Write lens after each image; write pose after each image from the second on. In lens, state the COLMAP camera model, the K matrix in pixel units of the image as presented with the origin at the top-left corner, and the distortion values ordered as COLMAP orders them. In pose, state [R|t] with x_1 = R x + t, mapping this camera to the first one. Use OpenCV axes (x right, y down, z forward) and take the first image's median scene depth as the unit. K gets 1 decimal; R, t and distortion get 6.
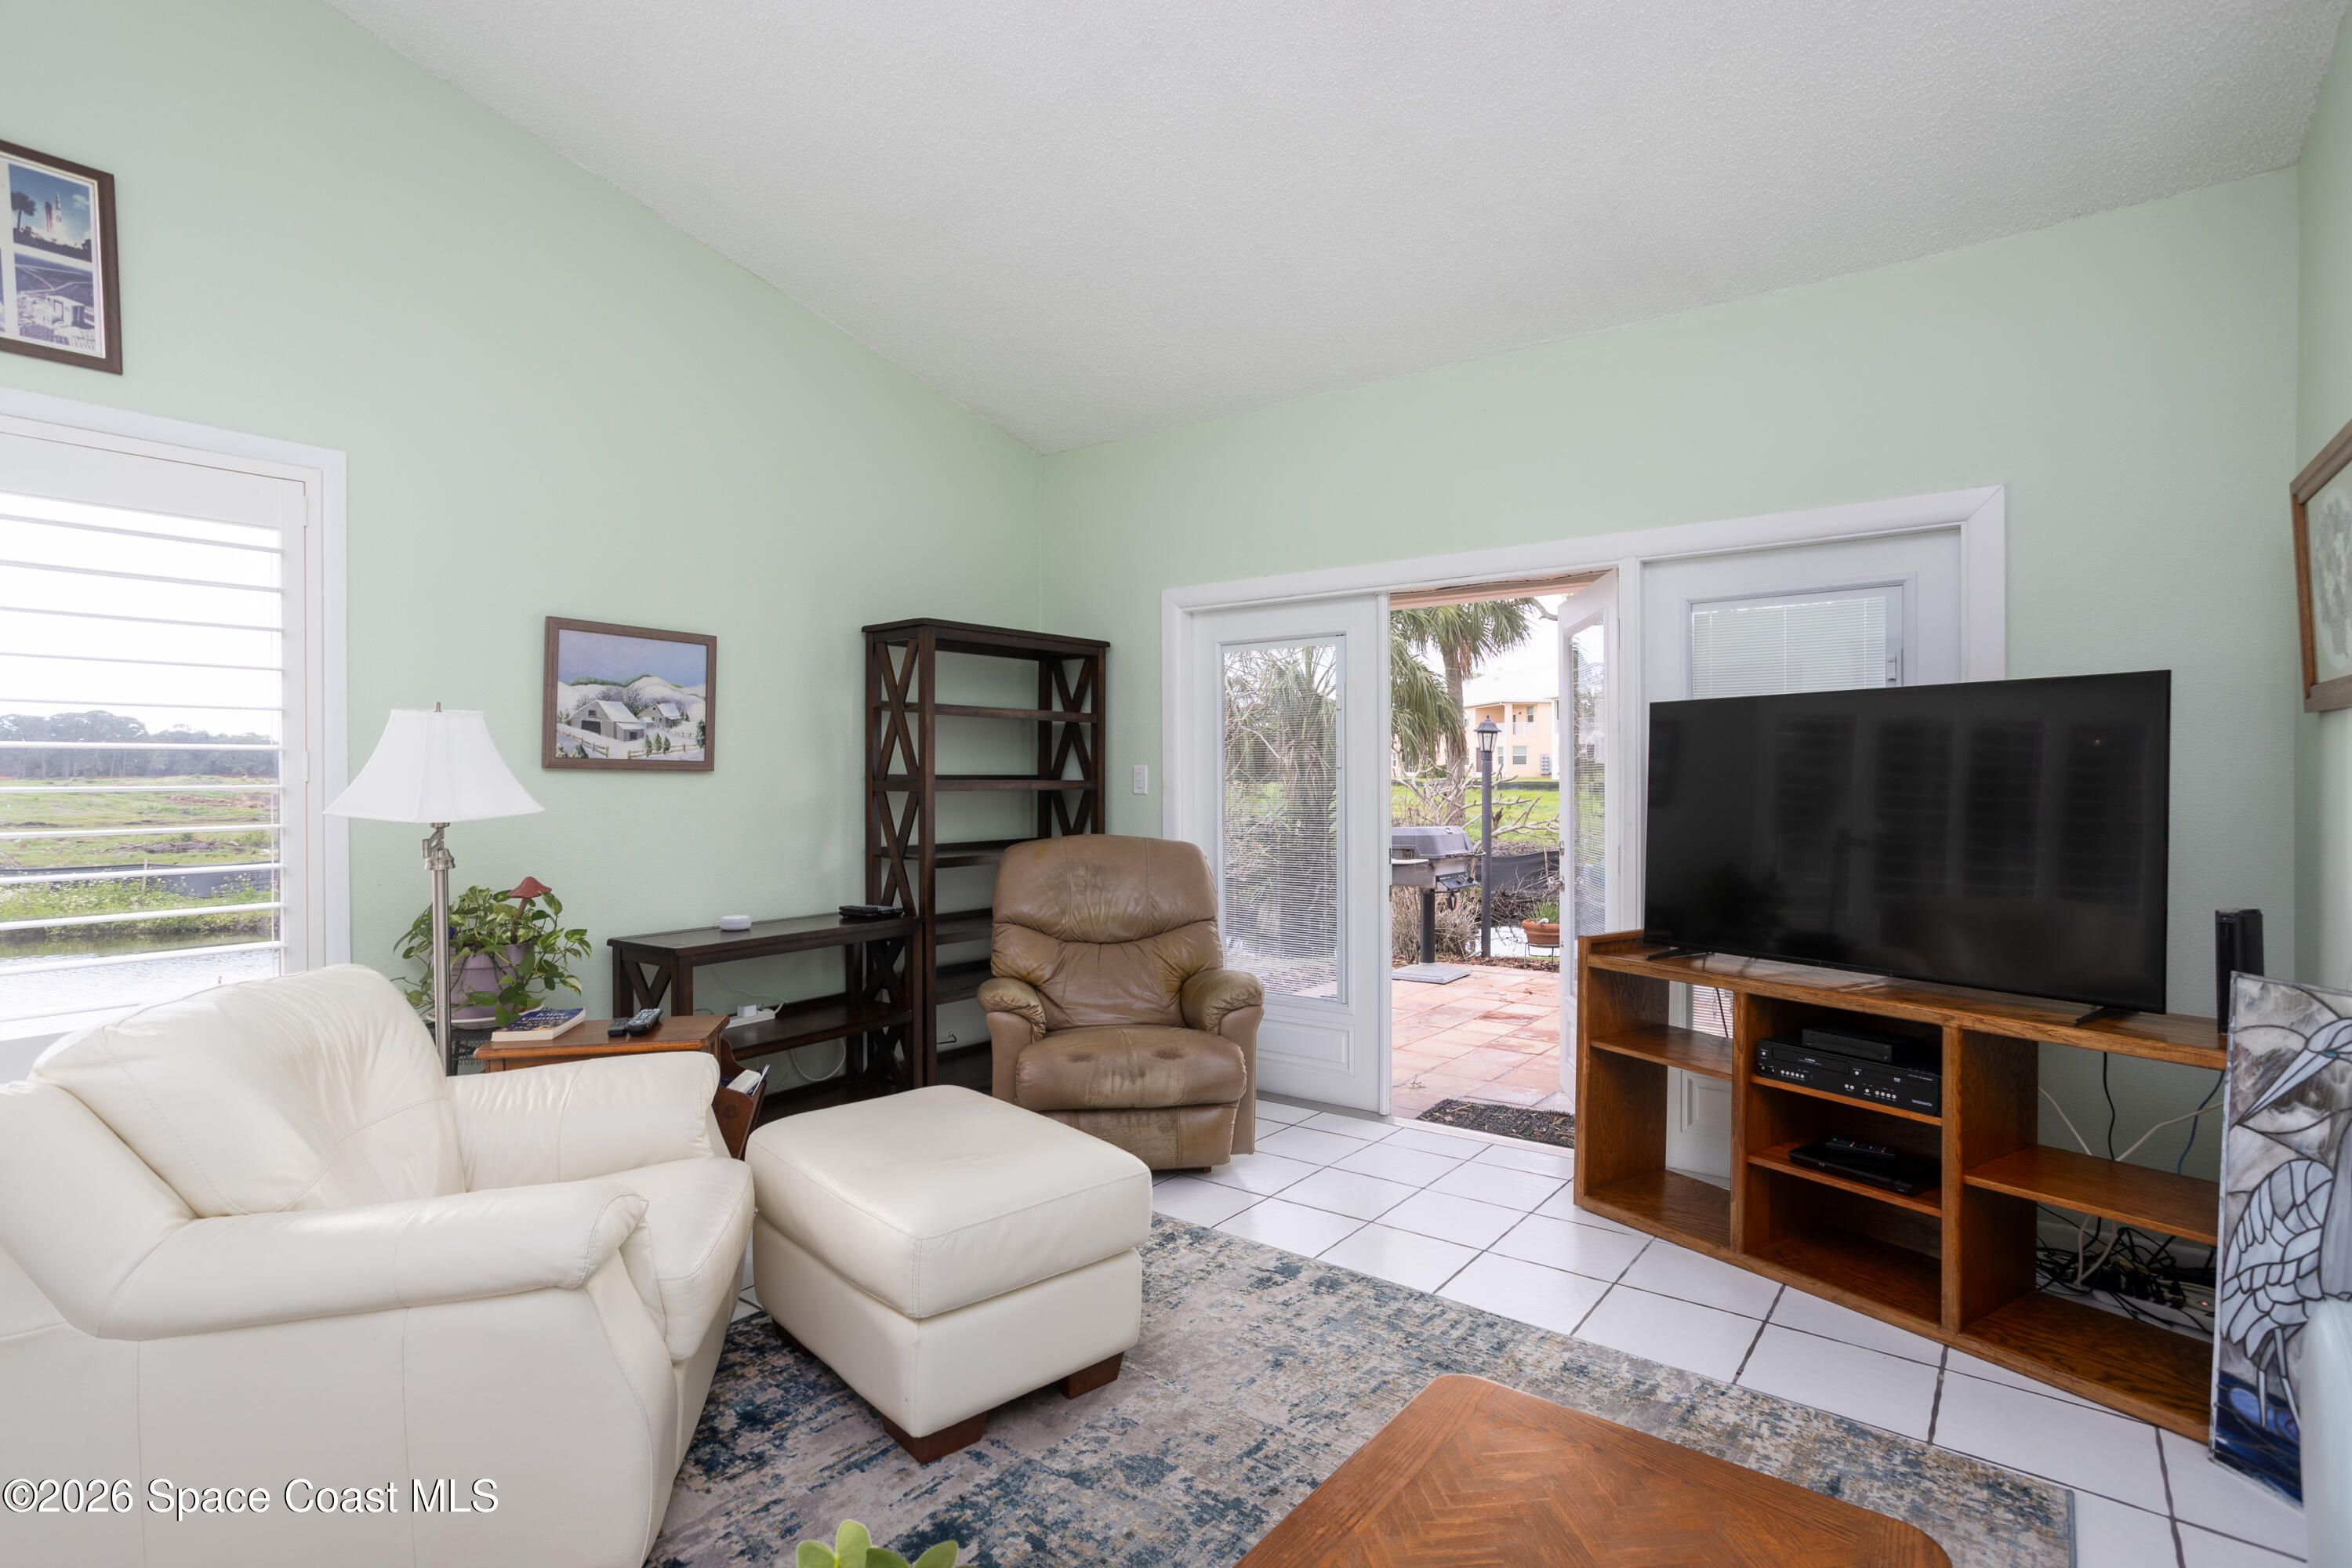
lens RADIAL K [[1144.5, 0, 1190.2], [0, 1144.5, 778.5], [0, 0, 1]] dist [-0.054432, 0.034654]
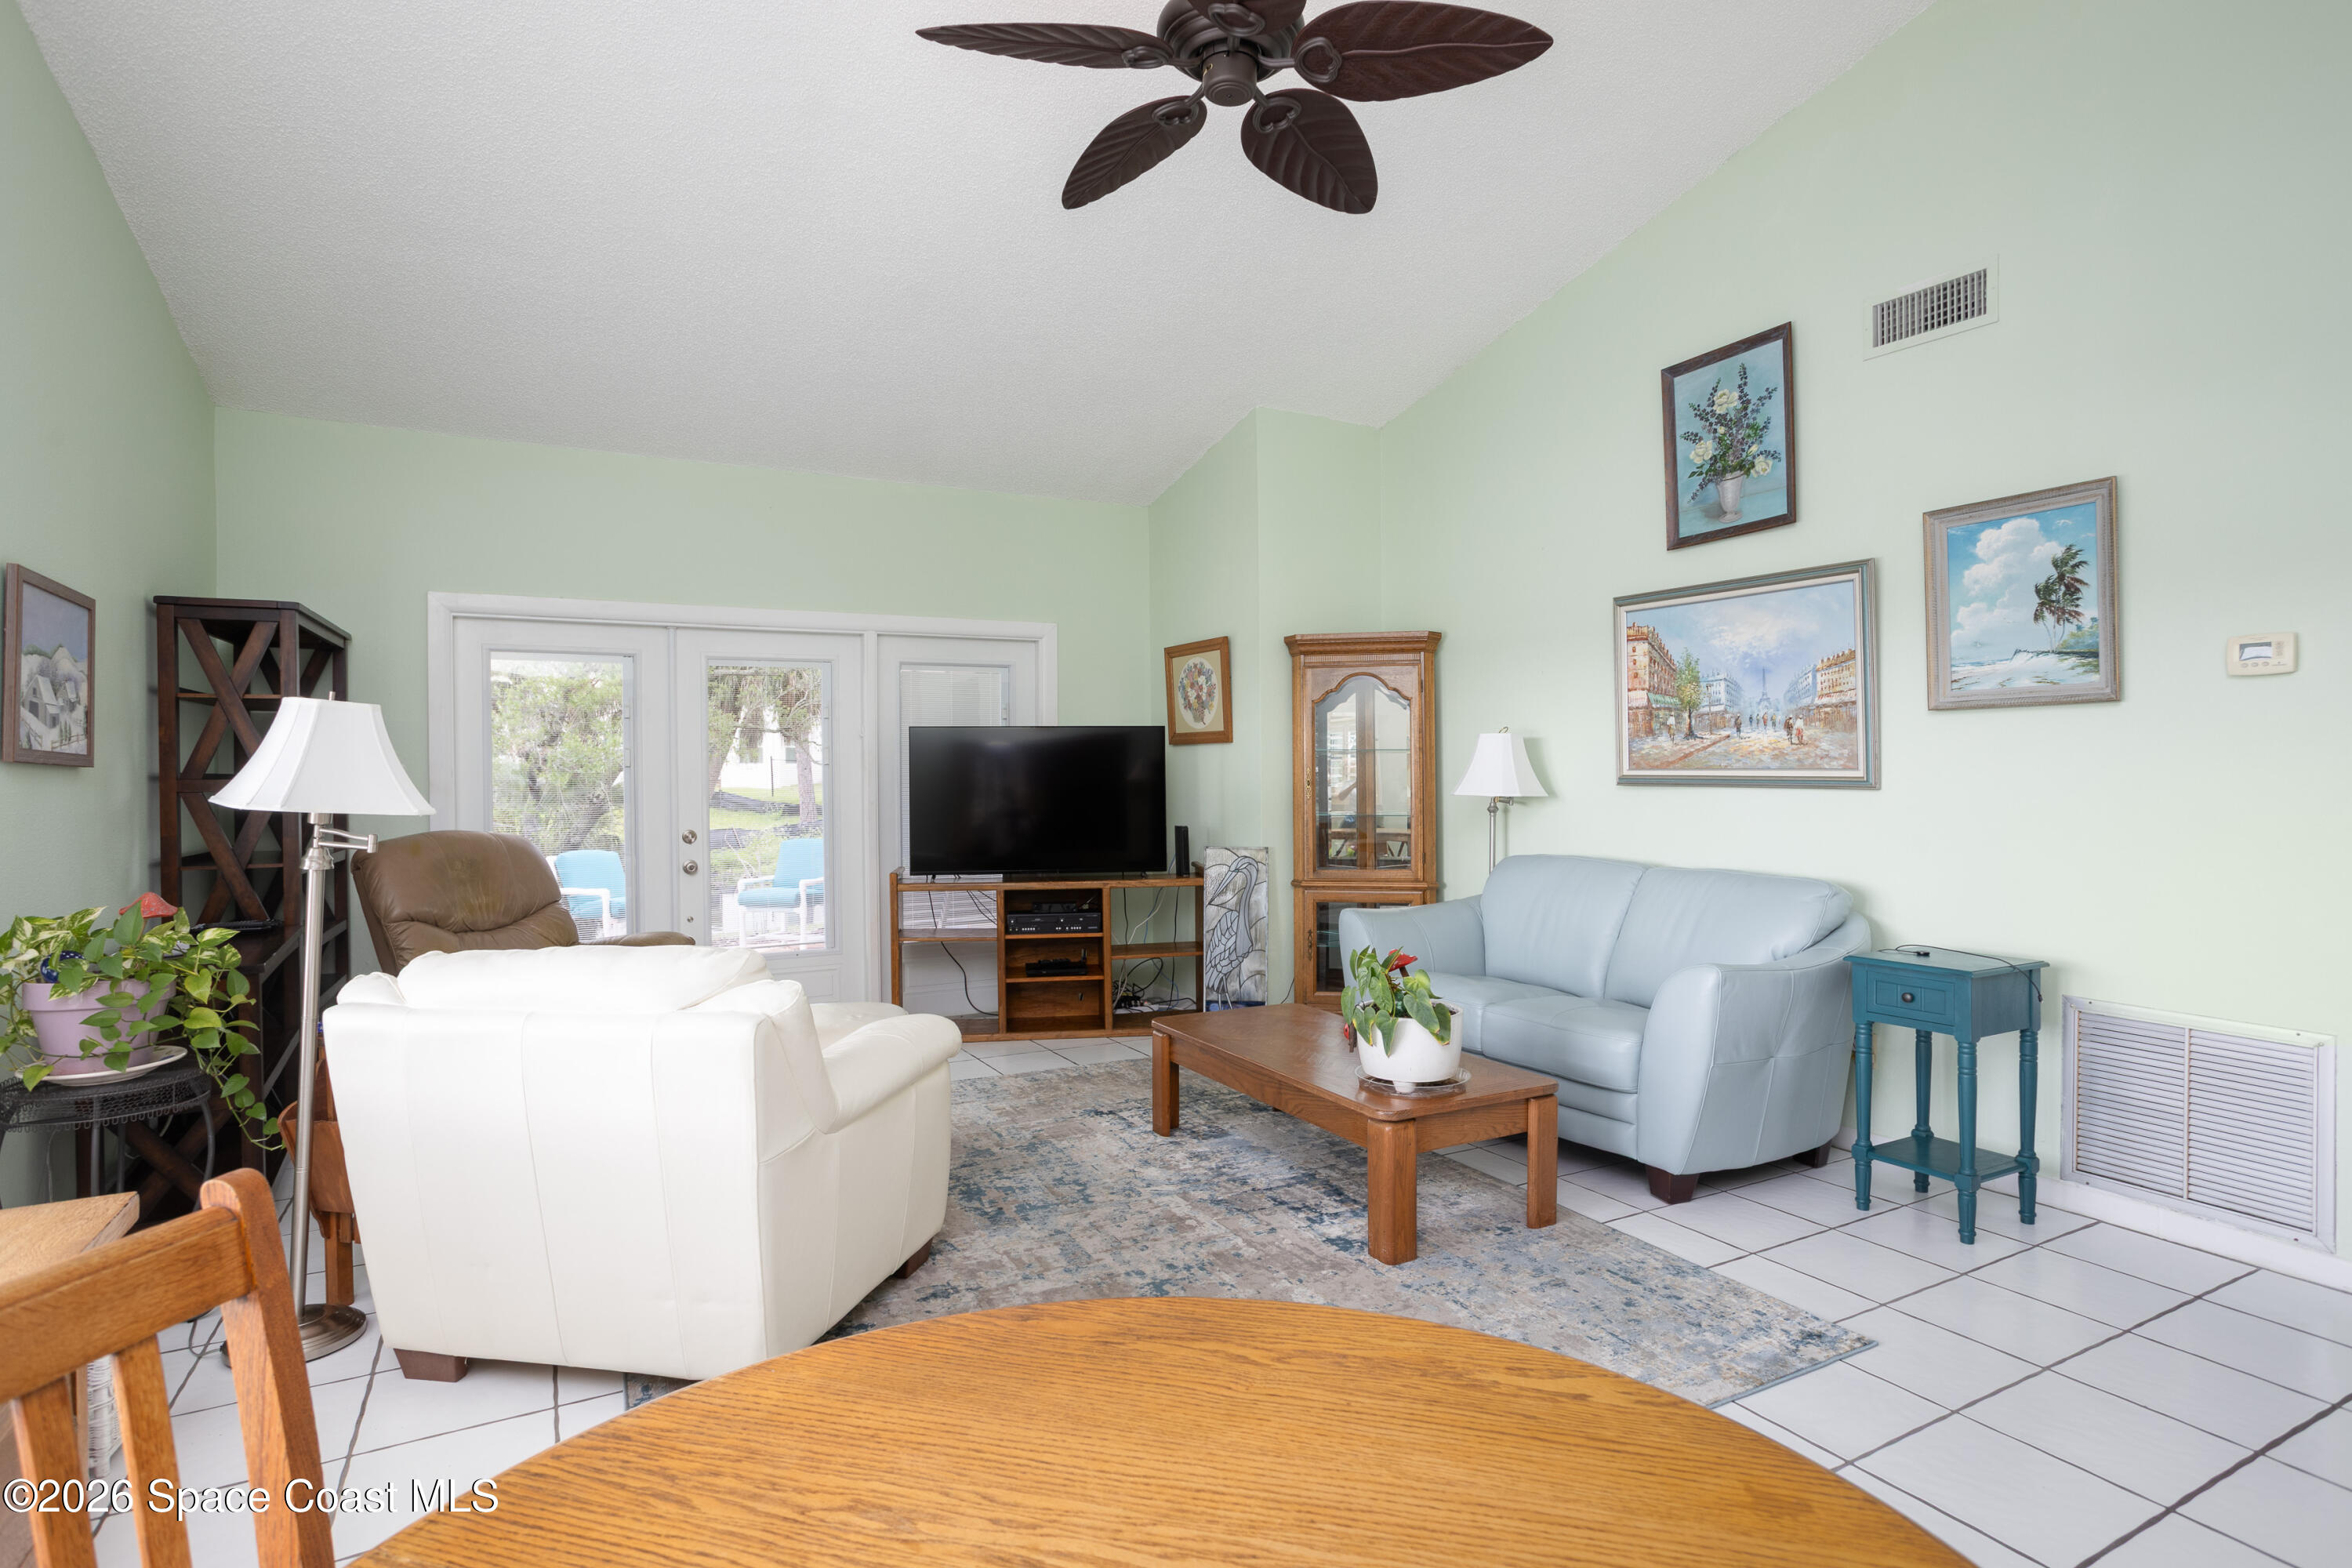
lens RADIAL K [[1204.8, 0, 1179.6], [0, 1204.8, 767.4], [0, 0, 1]] dist [-0.061871, 0.034353]
pose [[0.409152, 0.003121, 0.912461, -0.944814], [0.010662, 0.999910, -0.008201, 0.009152], [-0.912404, 0.013084, 0.409082, -0.043182]]
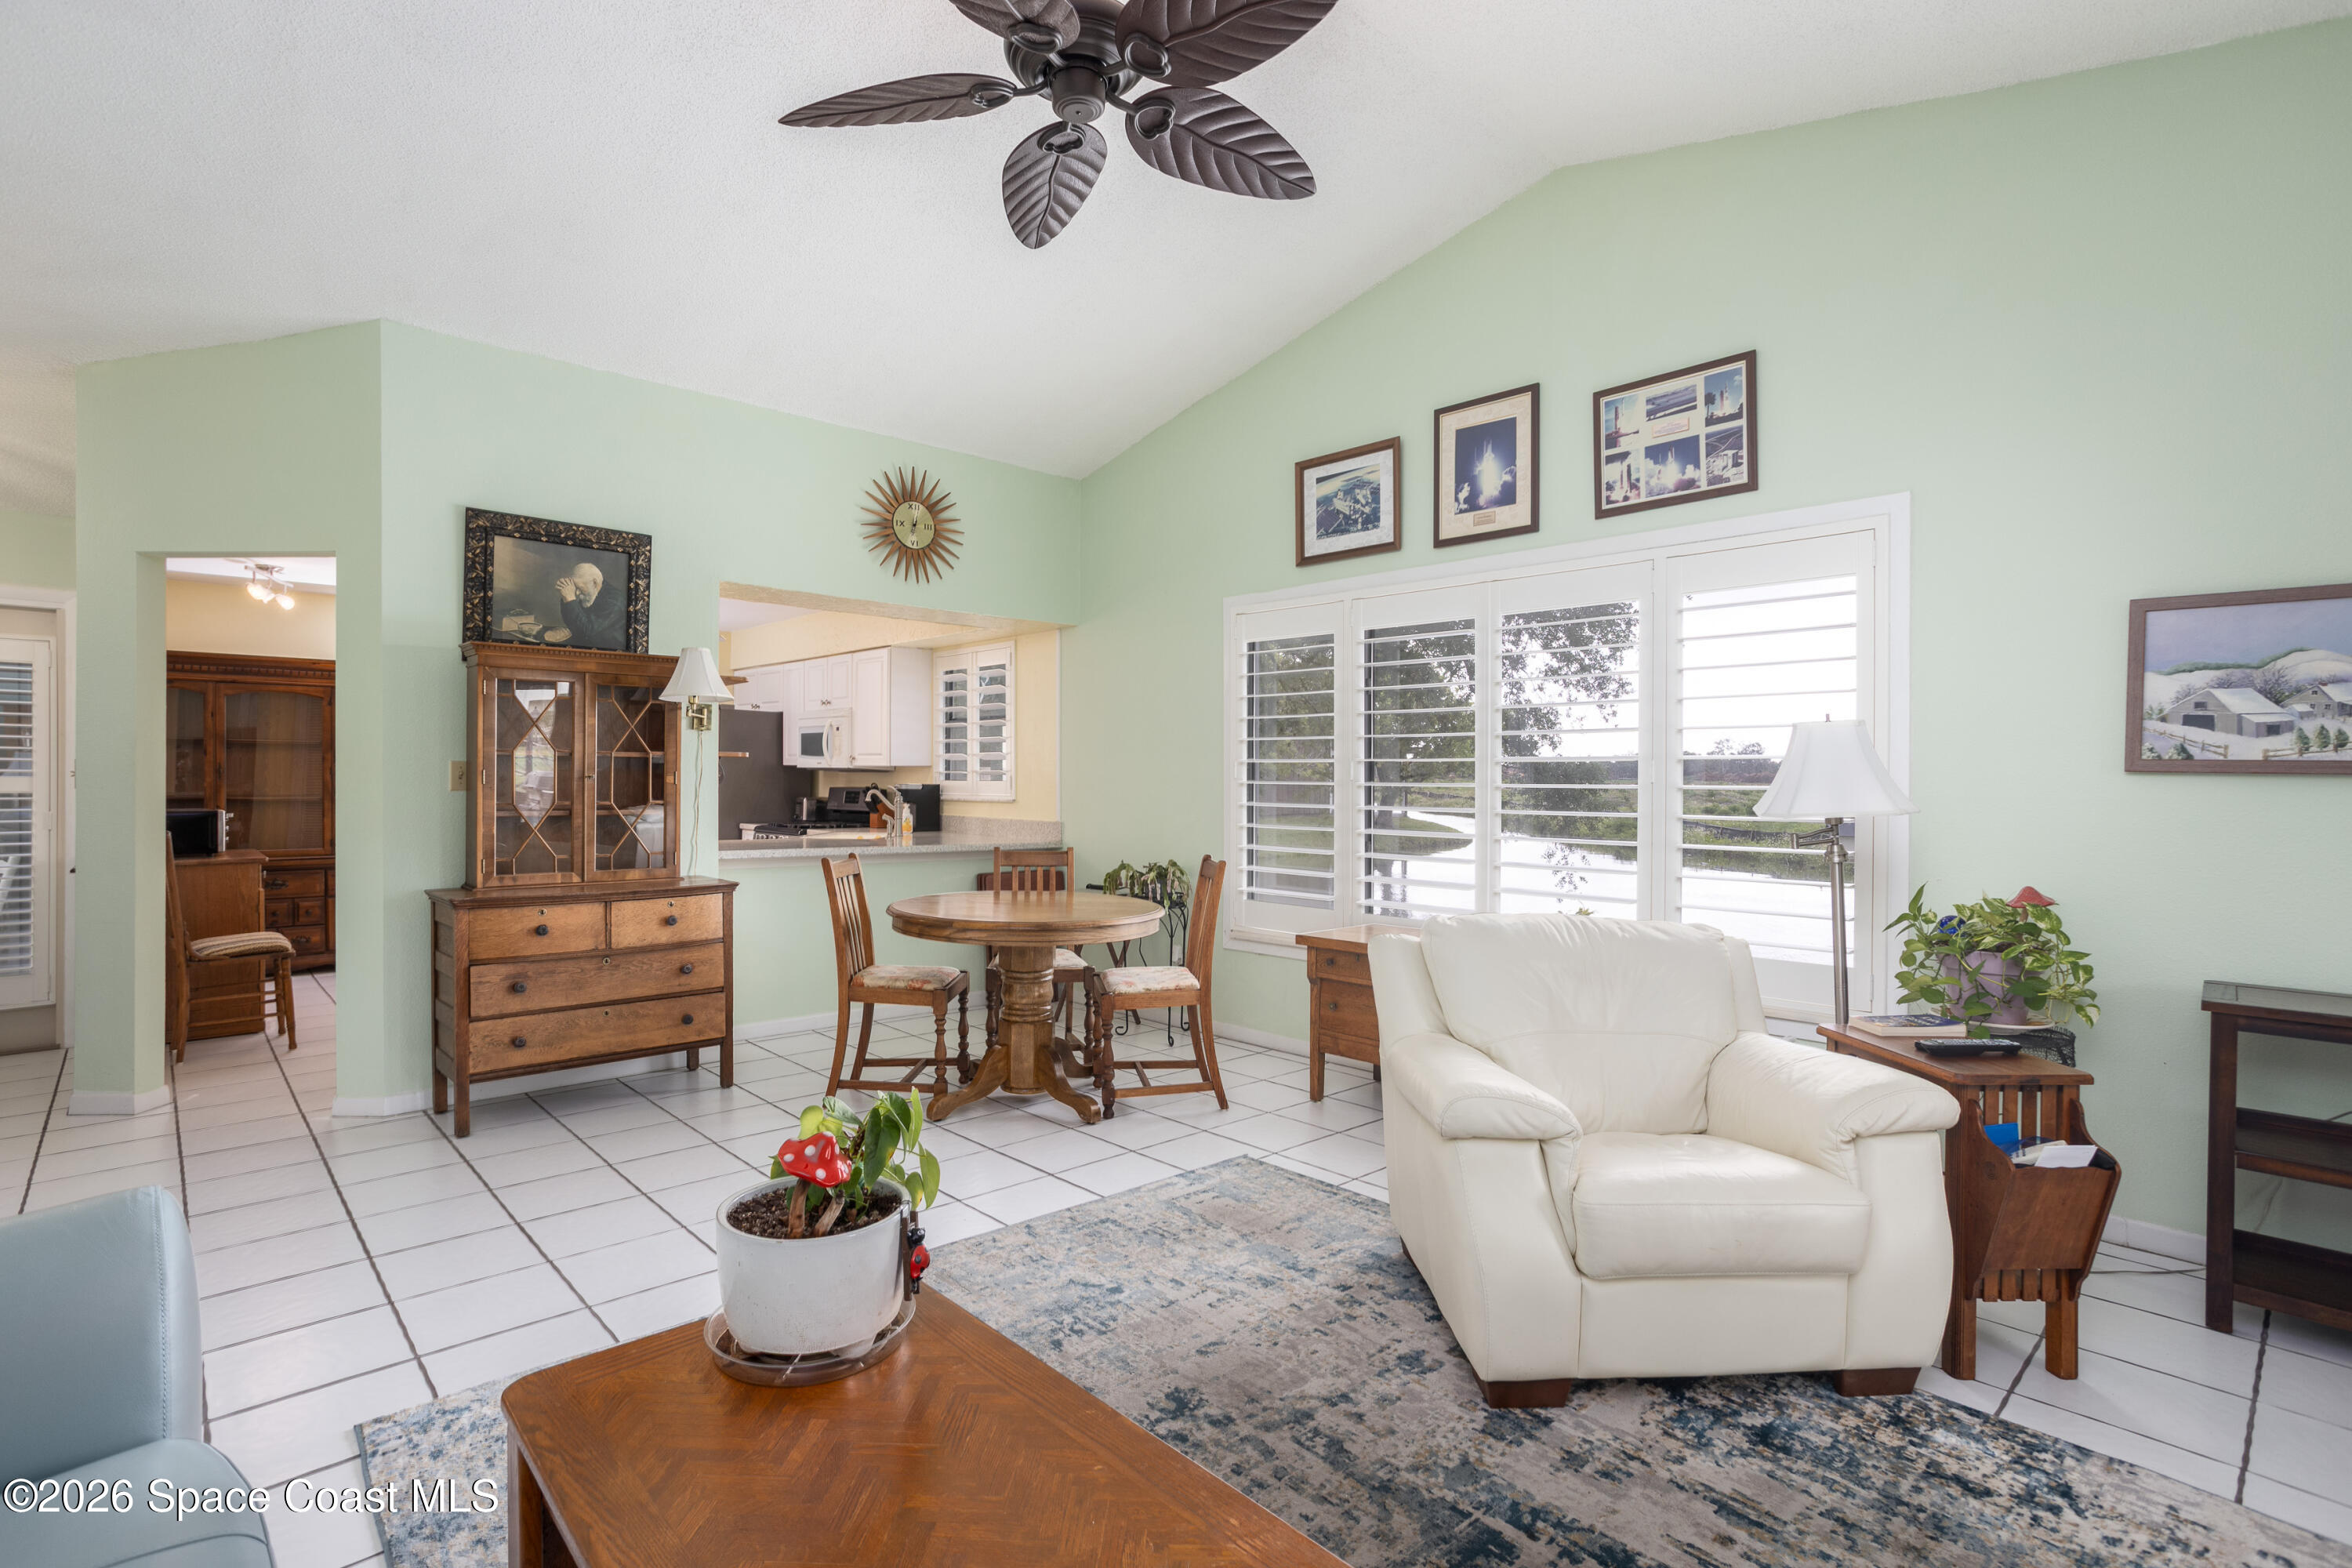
lens RADIAL K [[1144.5, 0, 1190.2], [0, 1144.5, 778.5], [0, 0, 1]] dist [-0.054432, 0.034654]
pose [[-0.168318, 0.005211, -0.985719, 0.408923], [-0.005347, 0.999966, 0.006200, -0.005228], [0.985718, 0.006314, -0.168285, 0.408204]]
